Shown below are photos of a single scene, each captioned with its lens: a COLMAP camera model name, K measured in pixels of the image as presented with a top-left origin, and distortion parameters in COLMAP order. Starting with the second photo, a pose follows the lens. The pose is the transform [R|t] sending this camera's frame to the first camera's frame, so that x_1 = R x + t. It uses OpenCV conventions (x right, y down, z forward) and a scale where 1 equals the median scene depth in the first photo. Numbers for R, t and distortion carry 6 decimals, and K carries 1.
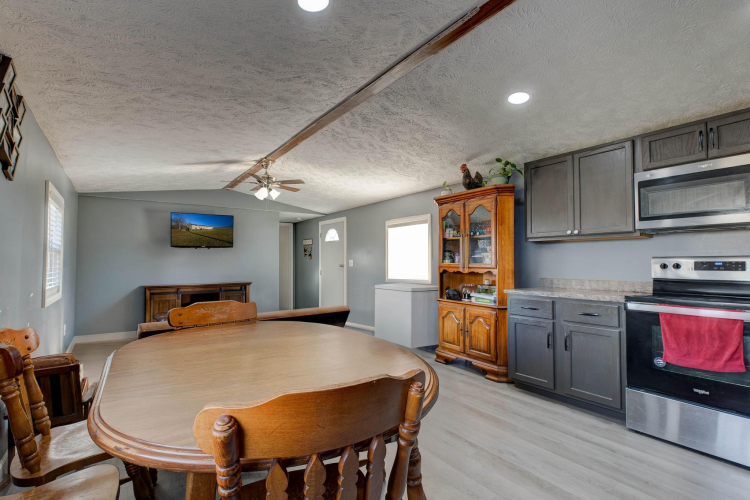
lens RADIAL K [[342.8, 0, 376.7], [0, 342.8, 253.4], [0, 0, 1]] dist [0.005918, -0.001108]
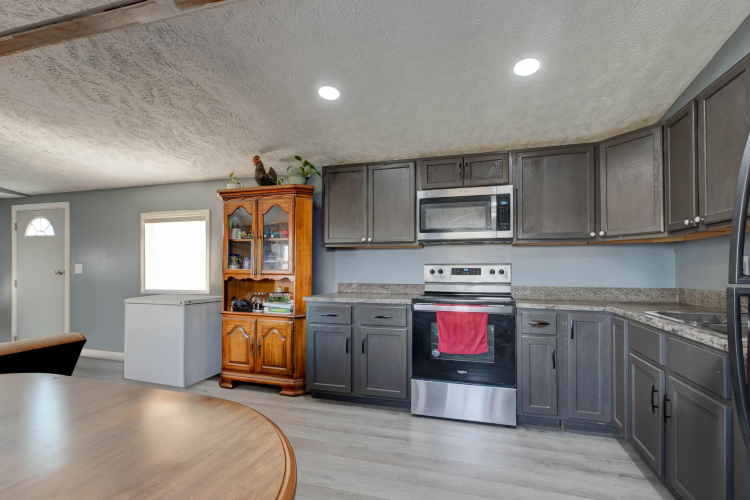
lens RADIAL K [[342.8, 0, 375.5], [0, 342.8, 266.5], [0, 0, 1]] dist [0.005918, -0.001108]
pose [[0.793275, 0.005434, 0.608839, -0.041546], [-0.018318, 0.999721, 0.014945, 0.003366], [-0.608588, -0.023008, 0.793153, 0.131138]]
